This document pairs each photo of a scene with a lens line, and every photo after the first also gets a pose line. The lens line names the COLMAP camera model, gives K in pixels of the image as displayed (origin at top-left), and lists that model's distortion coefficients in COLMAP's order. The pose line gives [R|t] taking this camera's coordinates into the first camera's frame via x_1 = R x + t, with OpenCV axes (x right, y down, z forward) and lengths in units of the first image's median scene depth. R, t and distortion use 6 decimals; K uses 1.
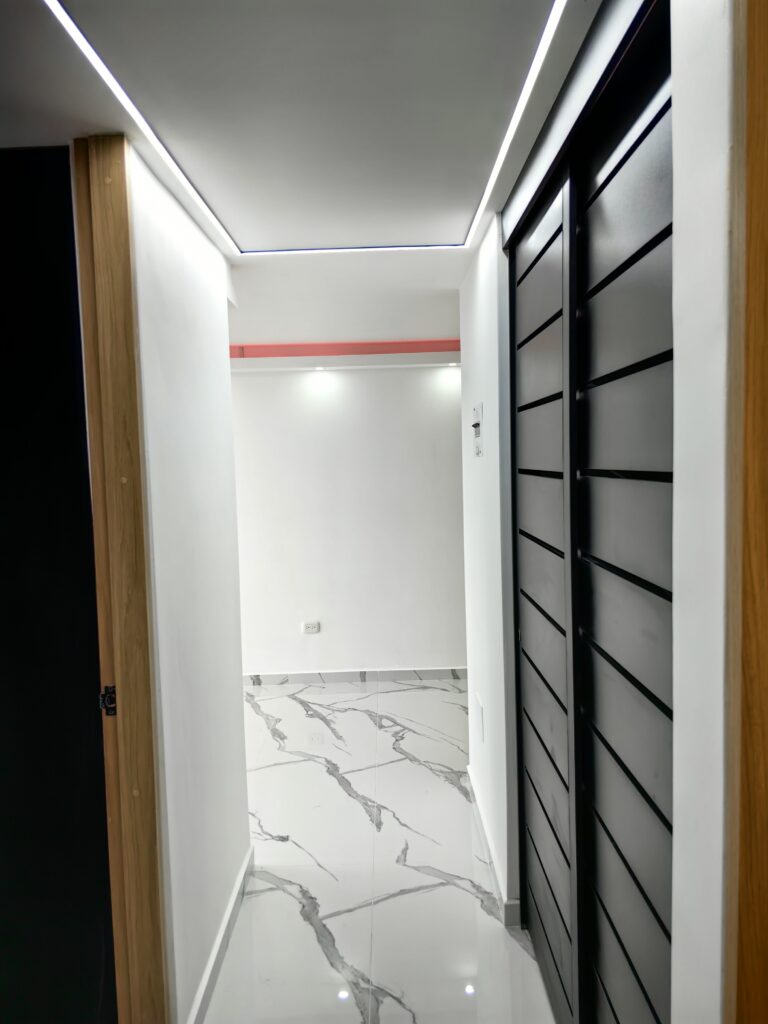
lens RADIAL K [[840.1, 0, 390.5], [0, 840.1, 506.6], [0, 0, 1]] dist [-0.014036, -0.066149]
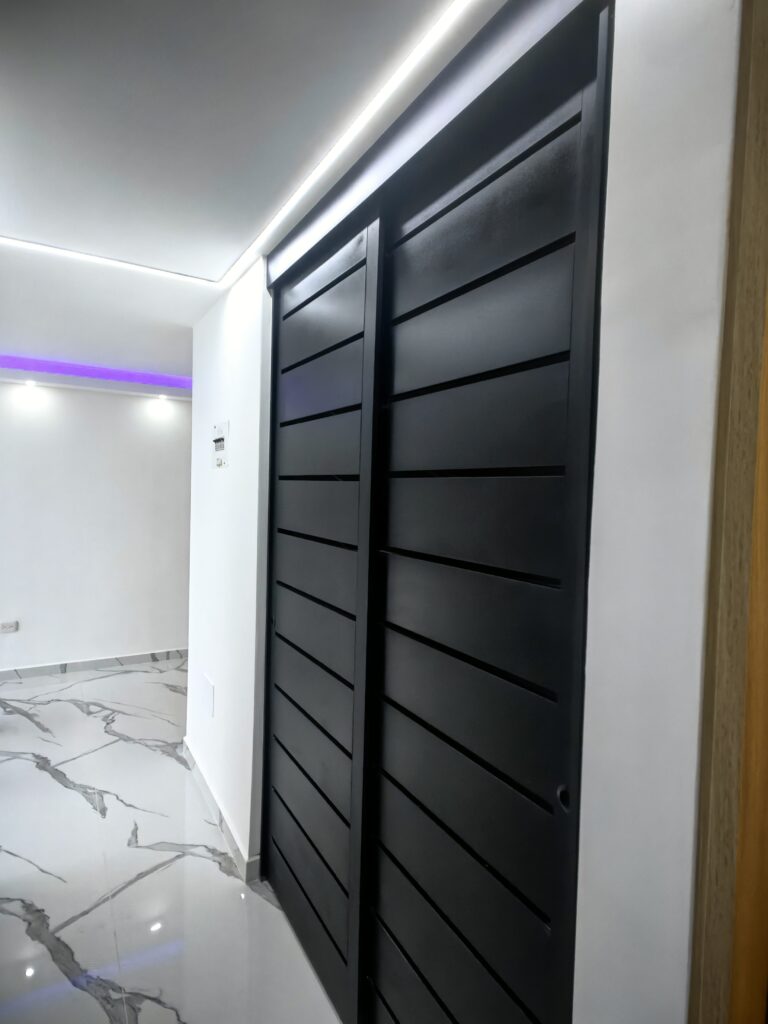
lens RADIAL K [[575.1, 0, 418.3], [0, 575.1, 501.5], [0, 0, 1]] dist [-0.000494, -0.008678]
pose [[0.845686, 0.032893, 0.532667, -0.083914], [-0.011471, 0.998989, -0.043477, 0.017036], [-0.533558, 0.030657, 0.845208, 0.178686]]
